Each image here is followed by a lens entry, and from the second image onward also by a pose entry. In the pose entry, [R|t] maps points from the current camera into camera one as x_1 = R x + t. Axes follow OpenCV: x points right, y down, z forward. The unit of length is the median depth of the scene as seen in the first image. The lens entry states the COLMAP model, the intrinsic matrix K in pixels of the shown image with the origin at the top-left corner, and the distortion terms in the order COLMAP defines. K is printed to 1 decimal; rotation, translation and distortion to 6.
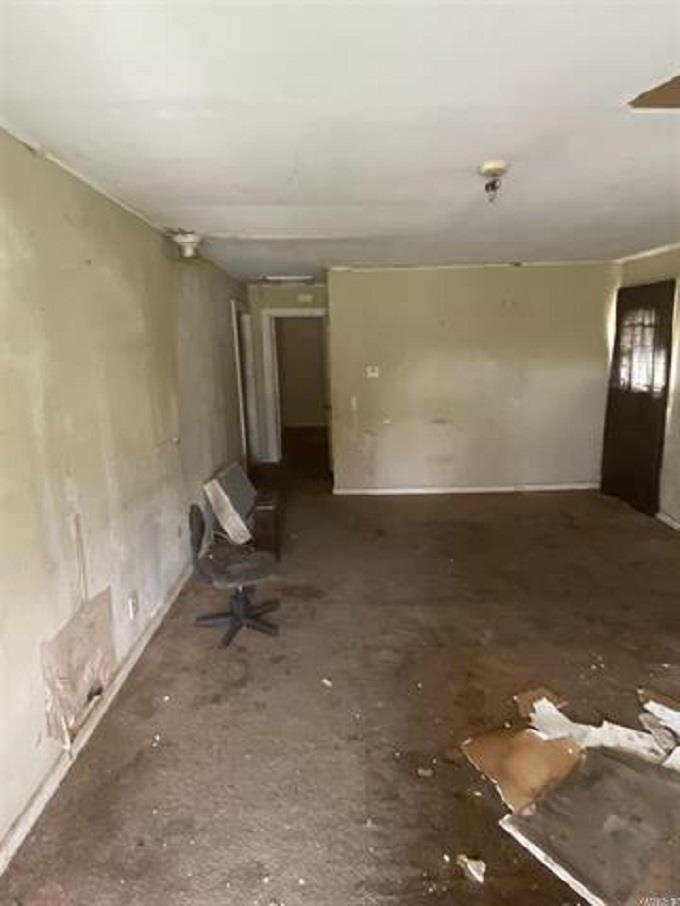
lens RADIAL K [[500.0, 0, 341.7], [0, 500.0, 453.0], [0, 0, 1]] dist [-0.000793, -0.001656]
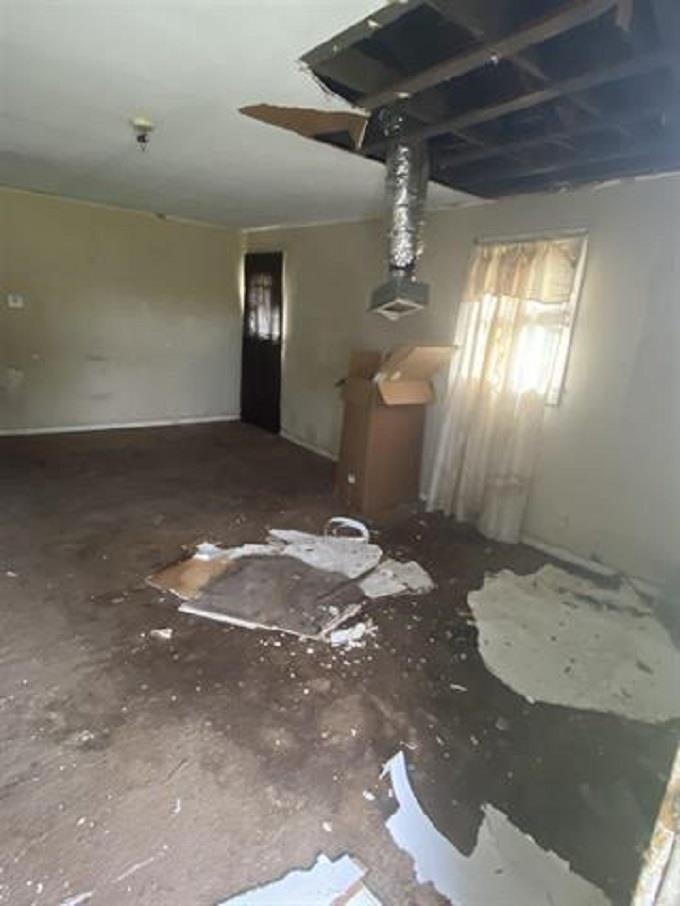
lens RADIAL K [[500.0, 0, 341.7], [0, 500.0, 453.0], [0, 0, 1]] dist [-0.000793, -0.001656]
pose [[0.784238, -0.076940, 0.615671, -0.124302], [0.036581, 0.996289, 0.077909, 0.157793], [-0.619381, -0.038577, 0.784142, -0.295142]]
